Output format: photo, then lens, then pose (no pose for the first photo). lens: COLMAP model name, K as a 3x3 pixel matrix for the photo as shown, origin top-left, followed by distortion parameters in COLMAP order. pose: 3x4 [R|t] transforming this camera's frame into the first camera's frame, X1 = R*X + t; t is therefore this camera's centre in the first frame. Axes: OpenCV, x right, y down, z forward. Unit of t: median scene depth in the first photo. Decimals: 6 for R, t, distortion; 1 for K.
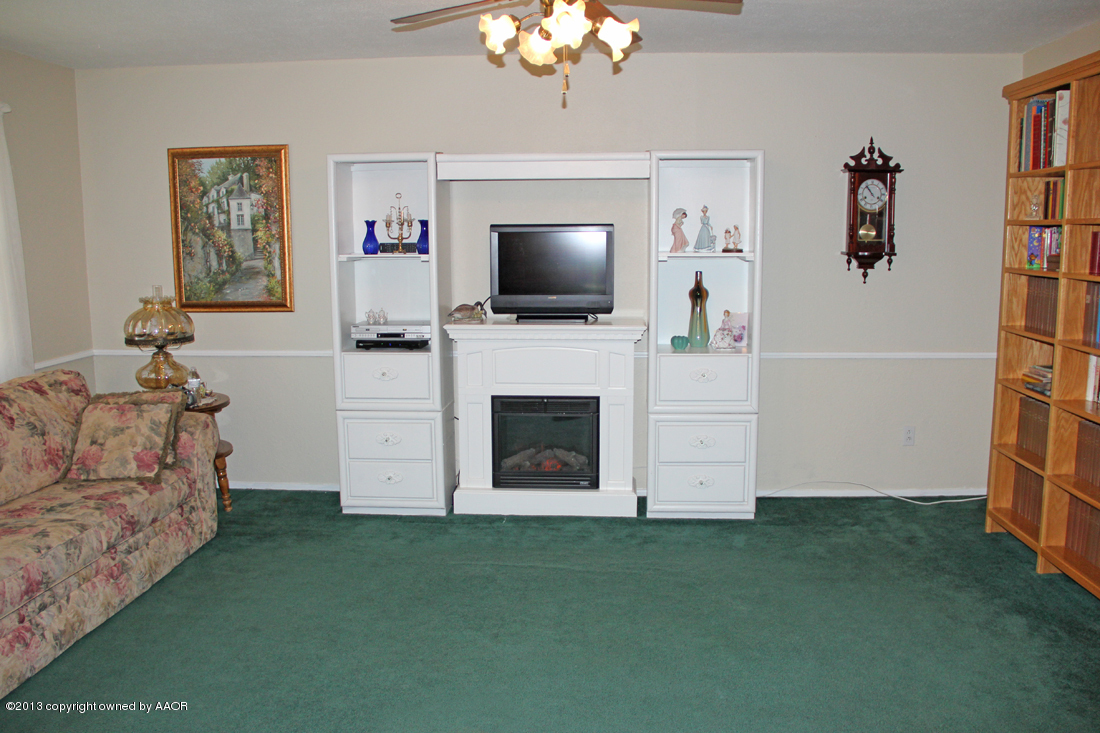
lens RADIAL K [[913.2, 0, 550.0], [0, 913.2, 366.5], [0, 0, 1]] dist [-0.142804, 0.125676]
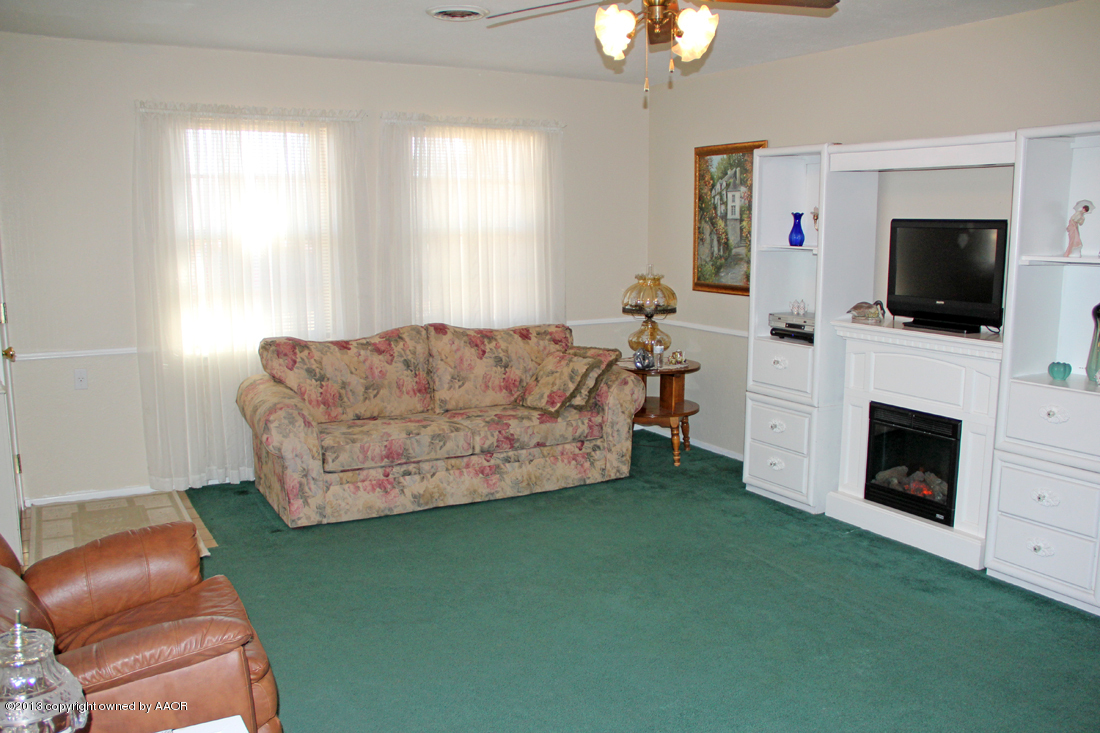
lens RADIAL K [[944.7, 0, 550.0], [0, 944.7, 366.5], [0, 0, 1]] dist [-0.113113, -0.000048]
pose [[0.569541, 0.132195, -0.811263, 0.524147], [-0.128587, 0.989160, 0.070910, -0.028727], [0.811842, 0.063931, 0.580366, 0.173796]]
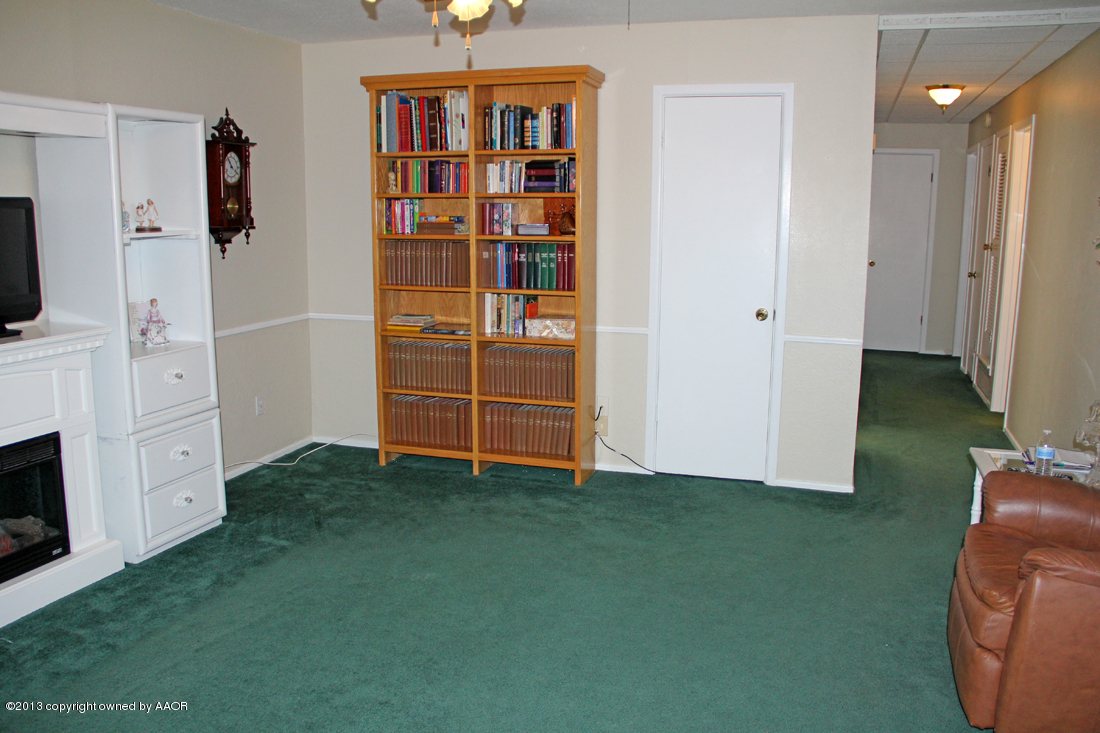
lens RADIAL K [[888.9, 0, 549.7], [0, 888.9, 380.9], [0, 0, 1]] dist [-0.165802, 0.158139]
pose [[0.291325, -0.179970, 0.939543, -0.468908], [0.133071, 0.980219, 0.146500, -0.055428], [-0.947324, 0.082347, 0.309511, 0.395070]]
